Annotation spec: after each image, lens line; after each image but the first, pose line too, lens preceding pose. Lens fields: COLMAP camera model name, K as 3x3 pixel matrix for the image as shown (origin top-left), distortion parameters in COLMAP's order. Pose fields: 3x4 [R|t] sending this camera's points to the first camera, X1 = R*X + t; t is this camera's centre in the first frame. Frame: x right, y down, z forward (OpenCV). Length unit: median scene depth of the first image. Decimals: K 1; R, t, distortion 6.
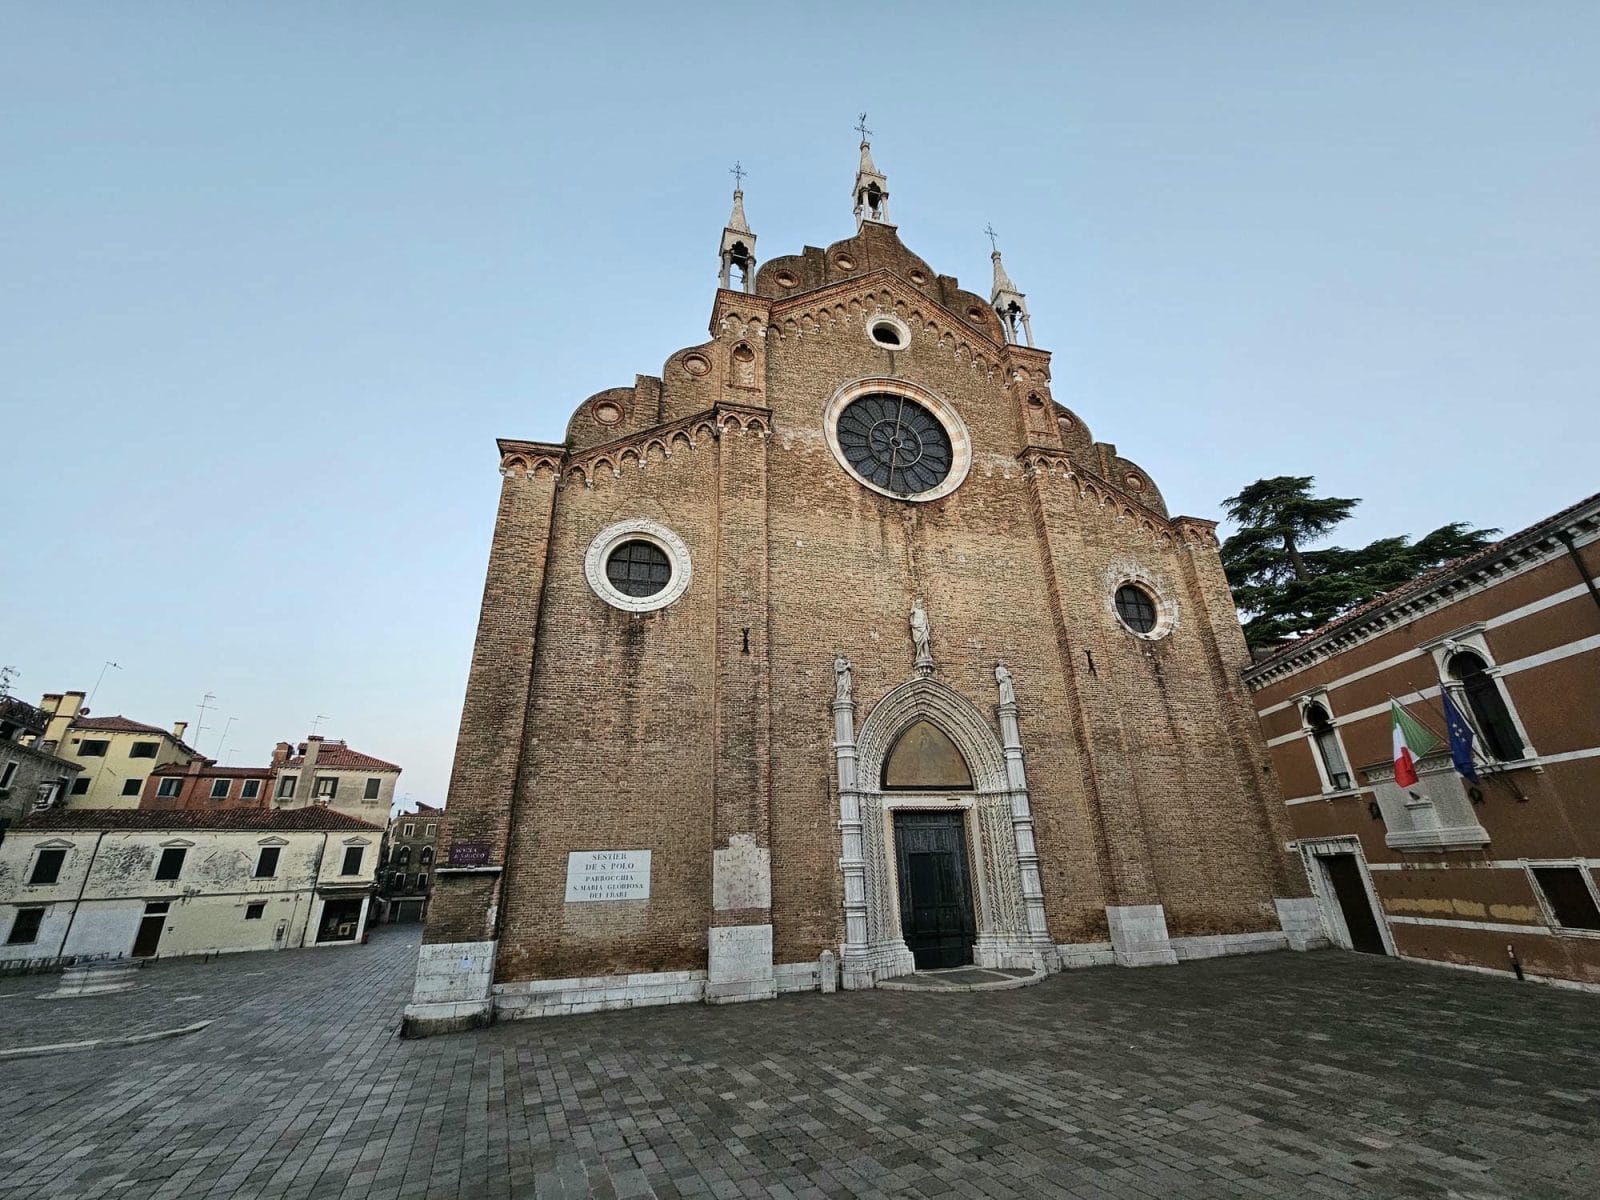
lens RADIAL K [[656.0, 0, 796.3], [0, 656.0, 602.8], [0, 0, 1]] dist [0.000787, 0.001083]
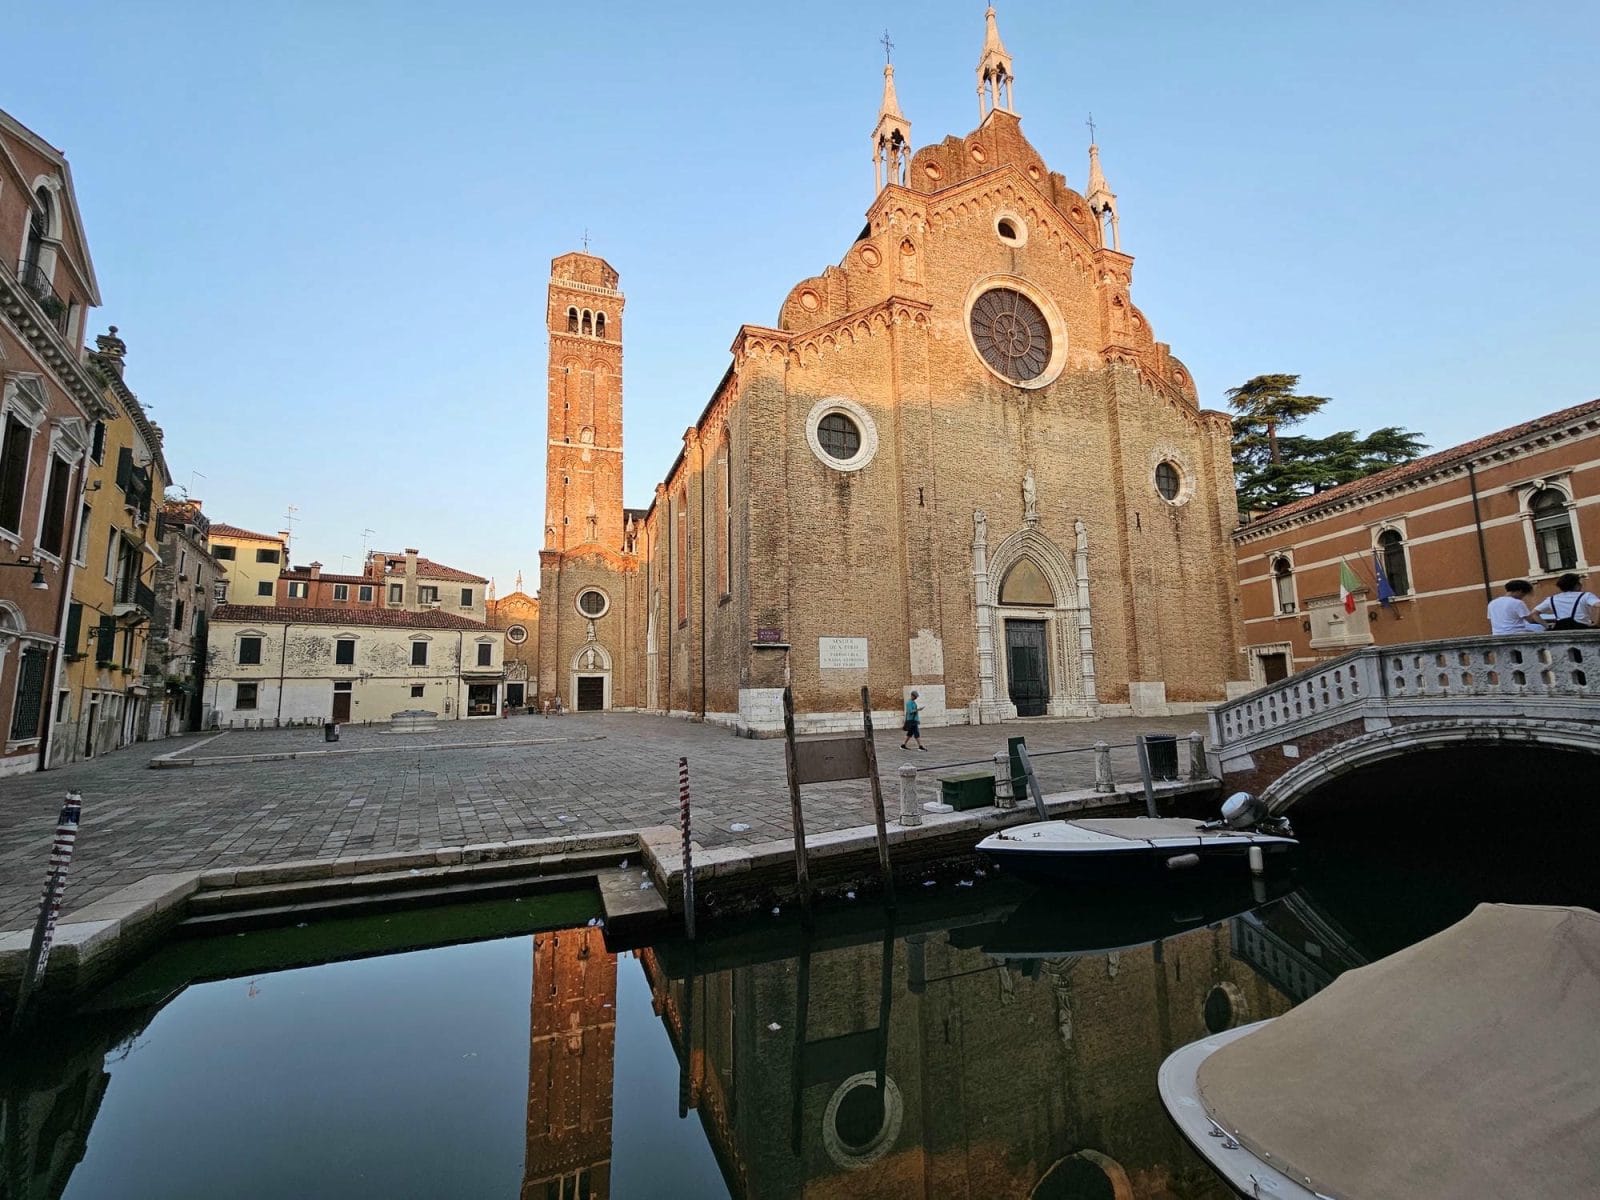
lens RADIAL K [[656.0, 0, 807.2], [0, 656.0, 600.3], [0, 0, 1]] dist [0.000787, 0.001083]
pose [[0.992614, 0.029704, 0.117627, -0.405836], [-0.058284, 0.967103, 0.247617, -0.050825], [-0.106402, -0.252644, 0.961691, -0.301730]]
